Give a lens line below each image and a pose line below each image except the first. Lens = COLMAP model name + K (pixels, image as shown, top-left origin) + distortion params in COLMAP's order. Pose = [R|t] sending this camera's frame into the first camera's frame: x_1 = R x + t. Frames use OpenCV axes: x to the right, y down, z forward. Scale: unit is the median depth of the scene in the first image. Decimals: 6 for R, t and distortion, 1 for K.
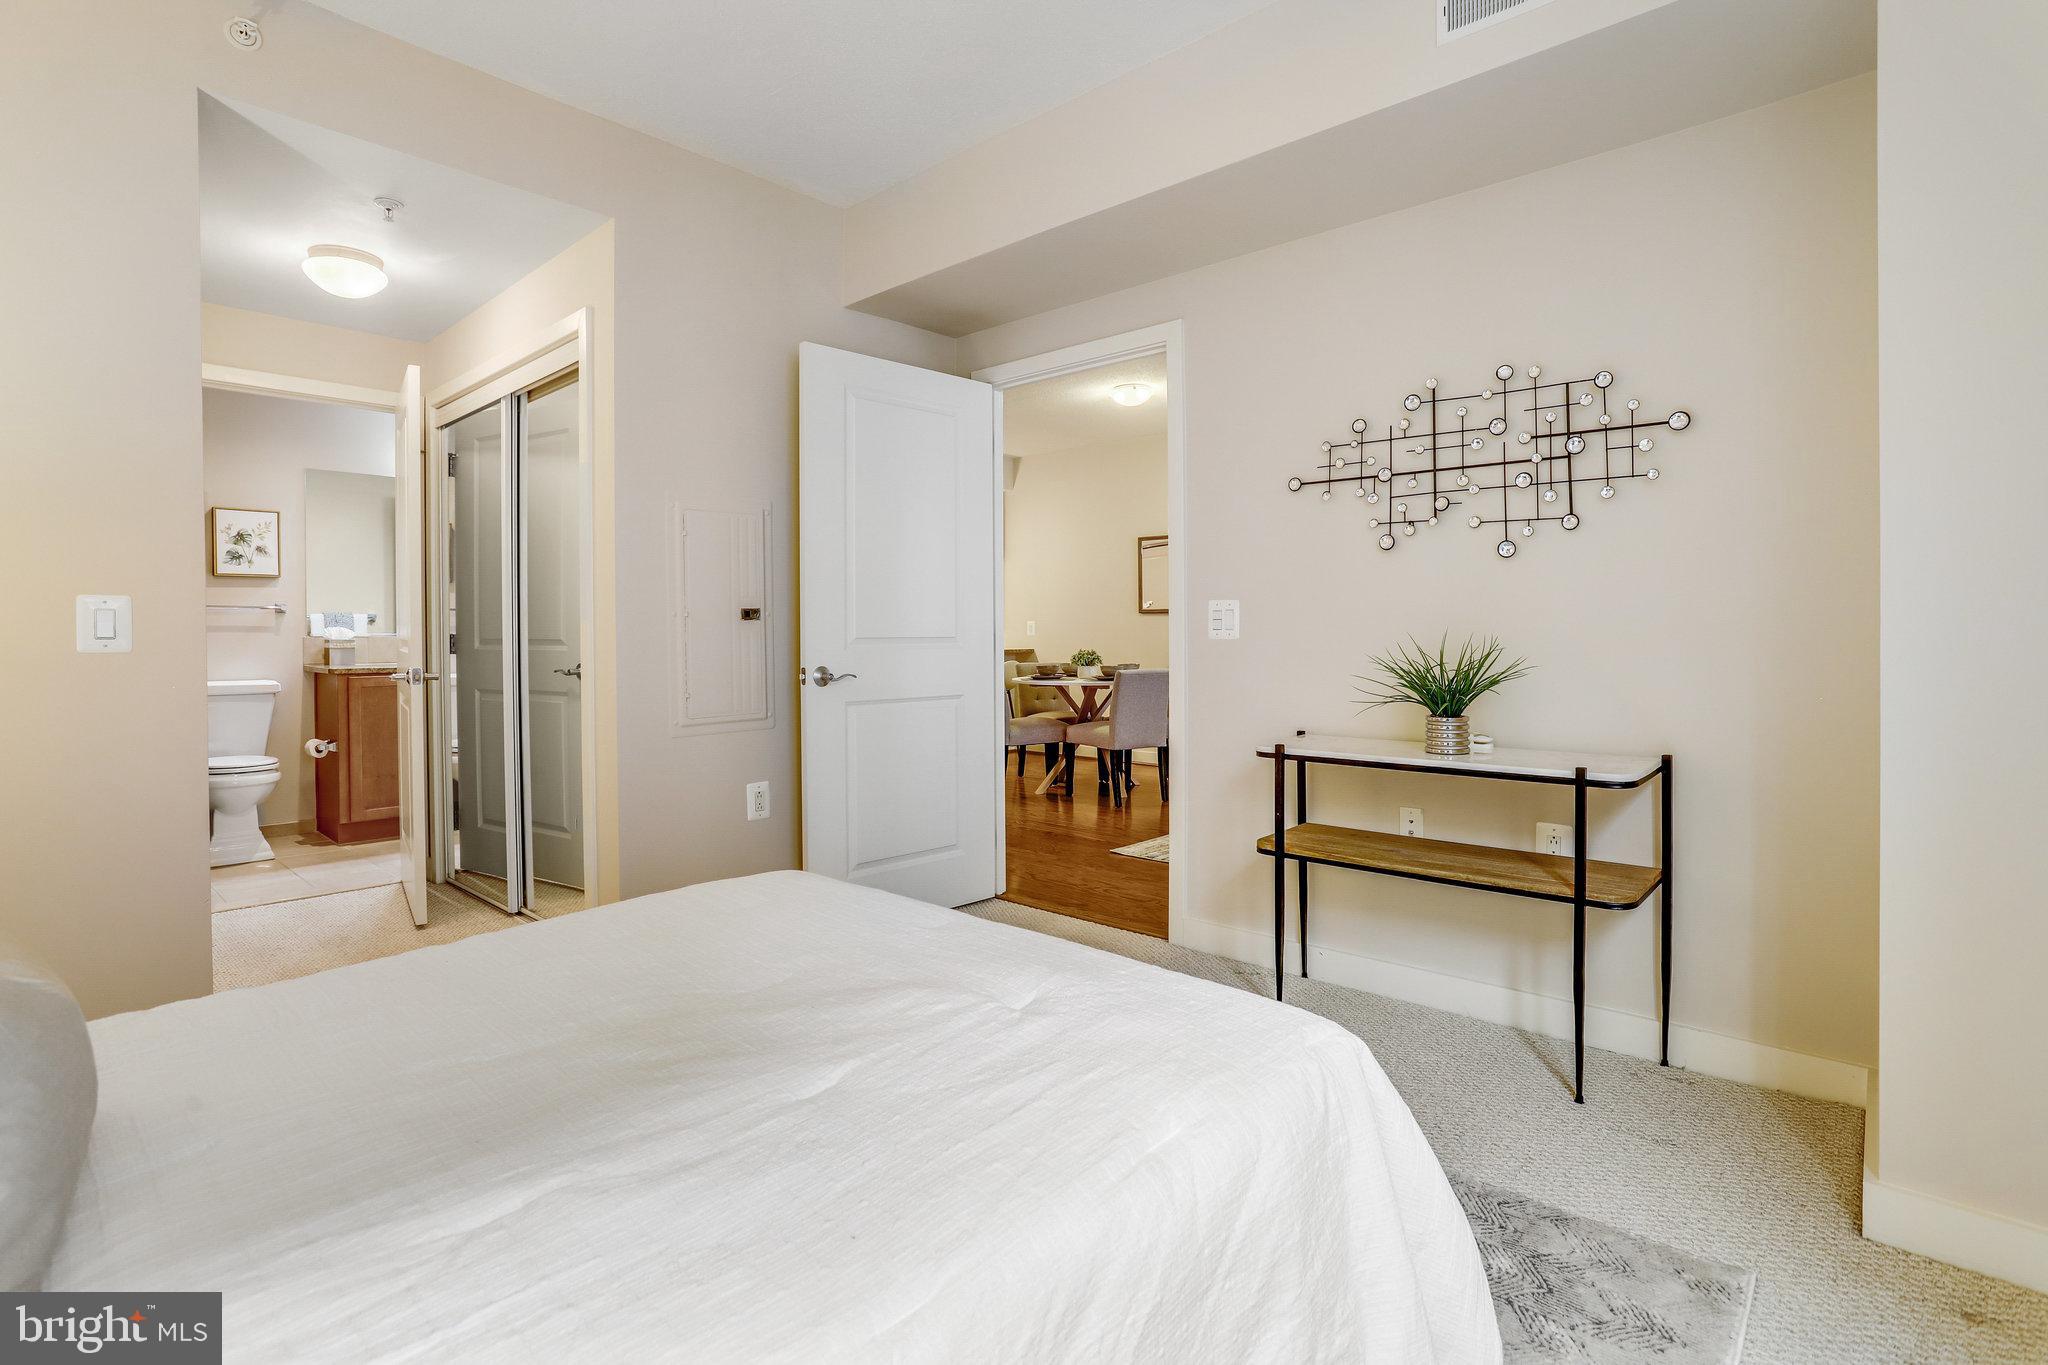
lens RADIAL K [[983.5, 0, 1029.4], [0, 983.5, 640.4], [0, 0, 1]] dist [-0.053057, 0.032747]
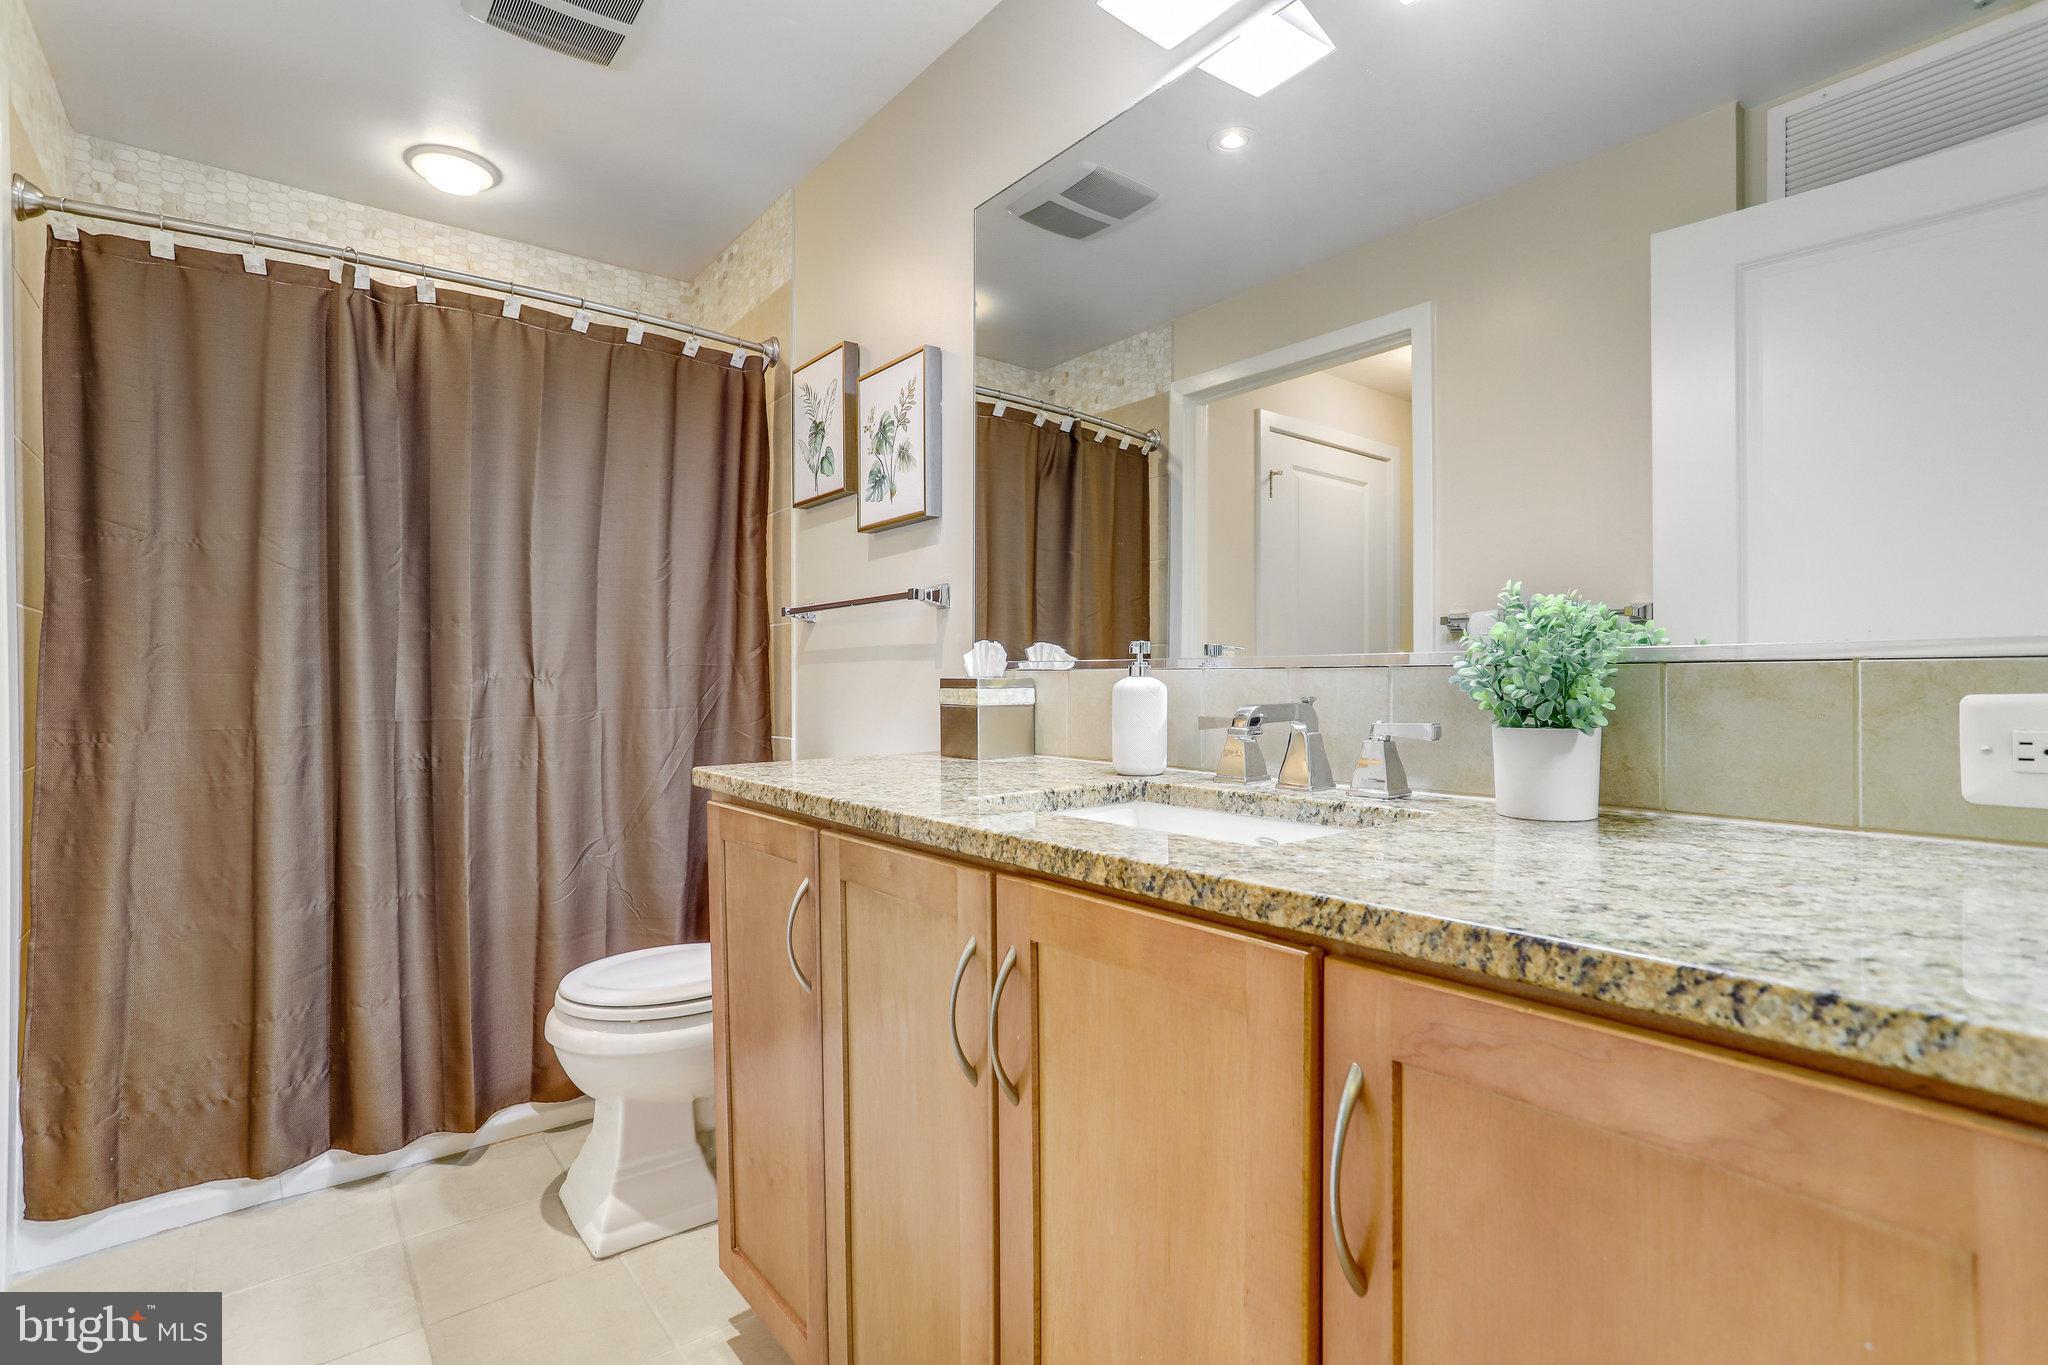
lens RADIAL K [[939.9, 0, 1028.5], [0, 939.9, 678.6], [0, 0, 1]] dist [-0.000574, 0.000017]
pose [[-0.133113, 0.006170, -0.991082, -0.423793], [-0.008261, 0.999939, 0.007335, -0.002971], [0.991066, 0.009163, -0.133054, 1.135366]]
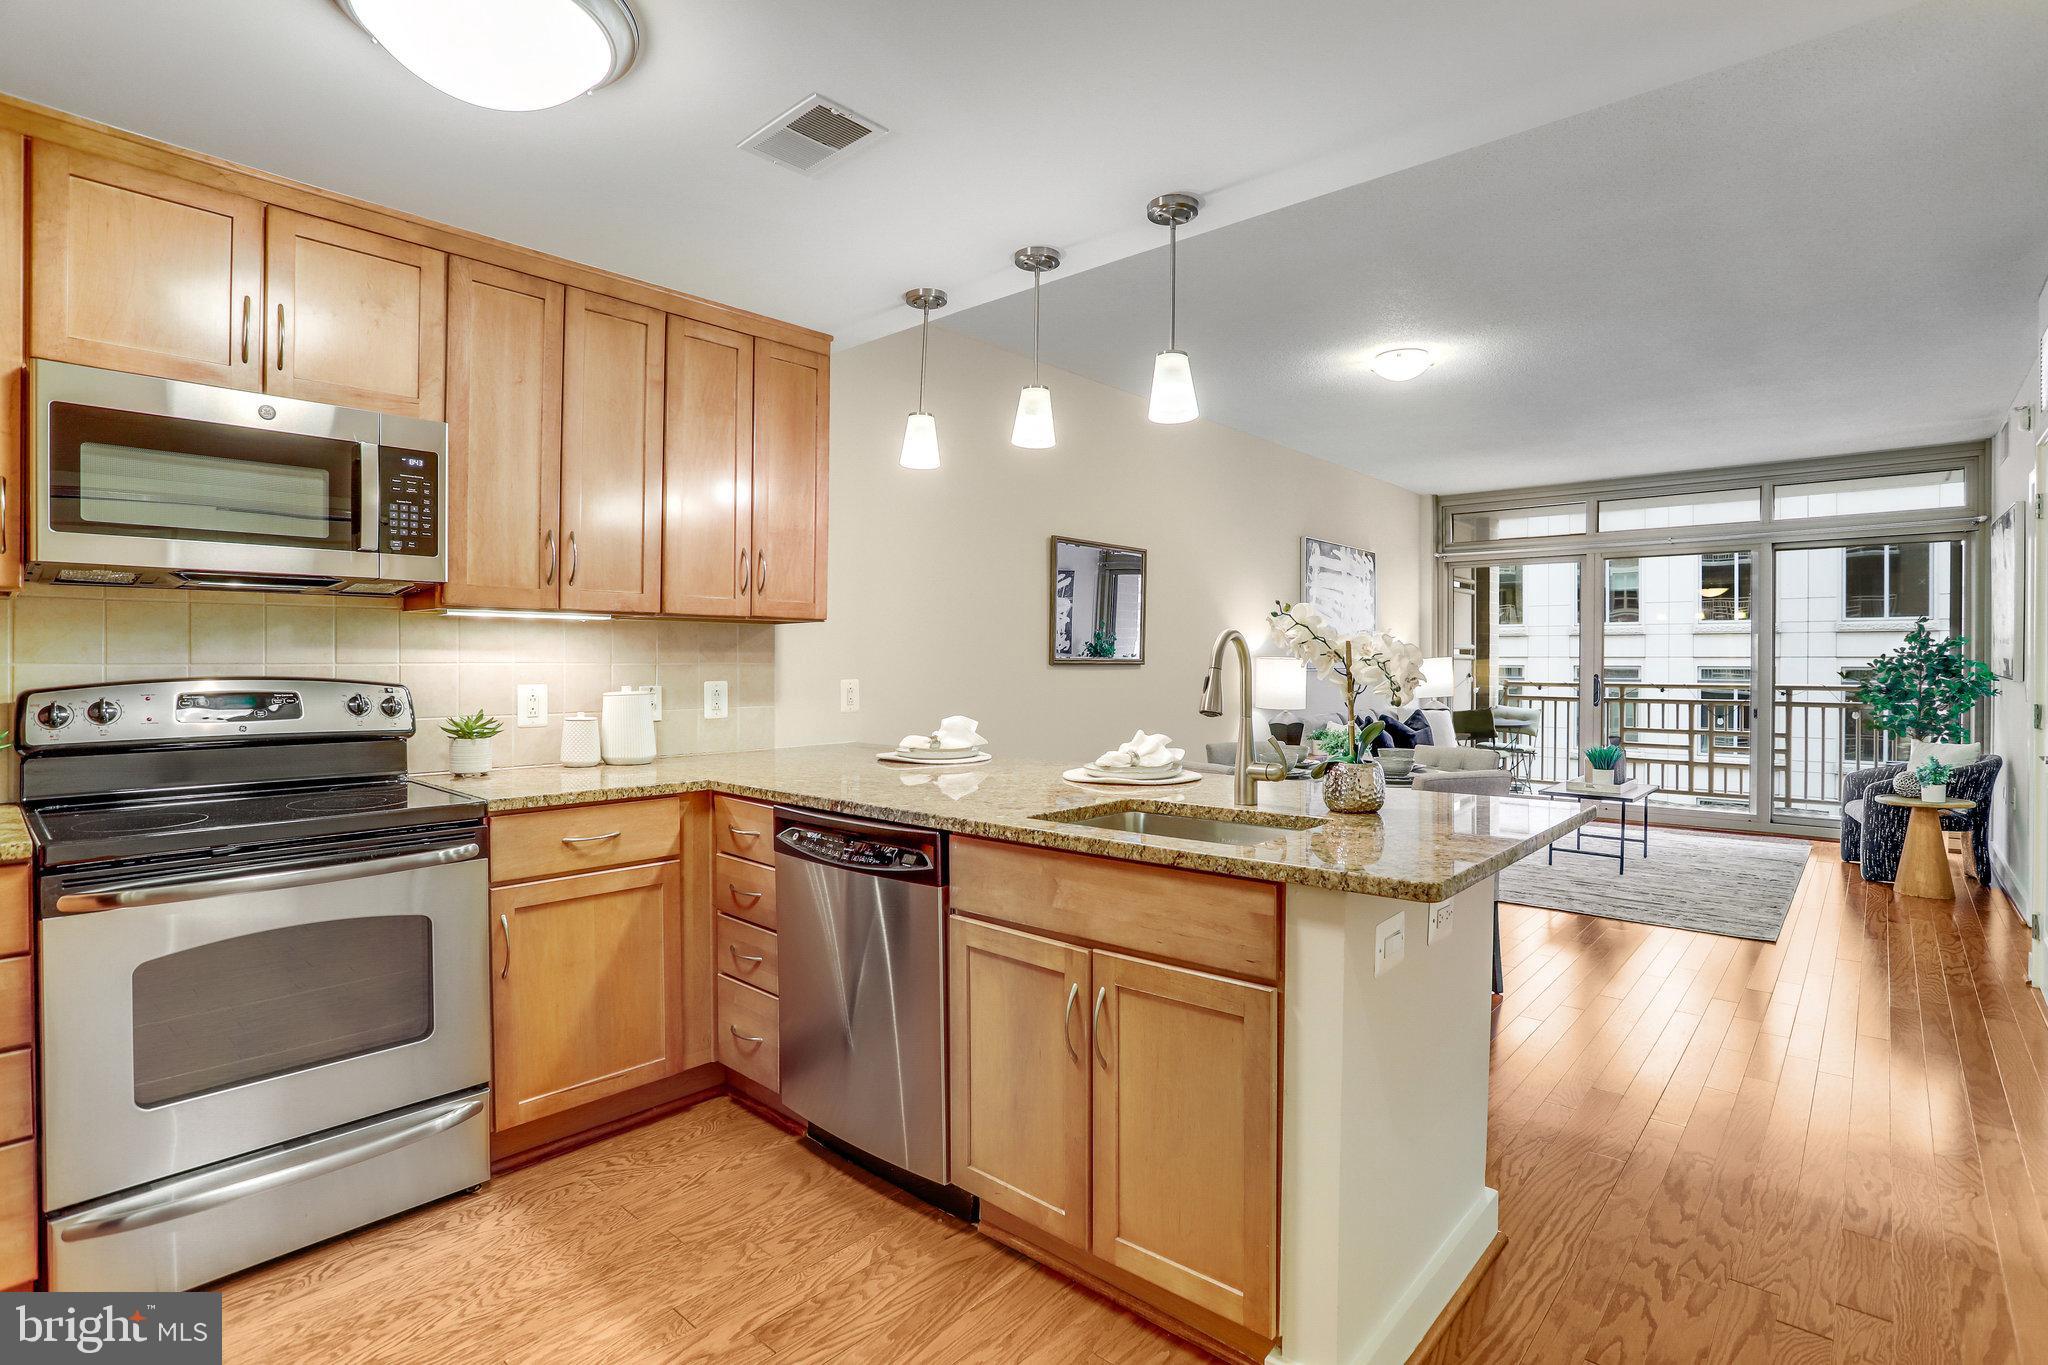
lens RADIAL K [[987.5, 0, 1010.7], [0, 987.5, 665.4], [0, 0, 1]] dist [-0.078997, 0.030720]
pose [[0.001748, -0.002574, 0.999995, -0.777037], [0.006206, 0.999977, 0.002563, -0.046763], [-0.999979, 0.006202, 0.001764, 1.670457]]
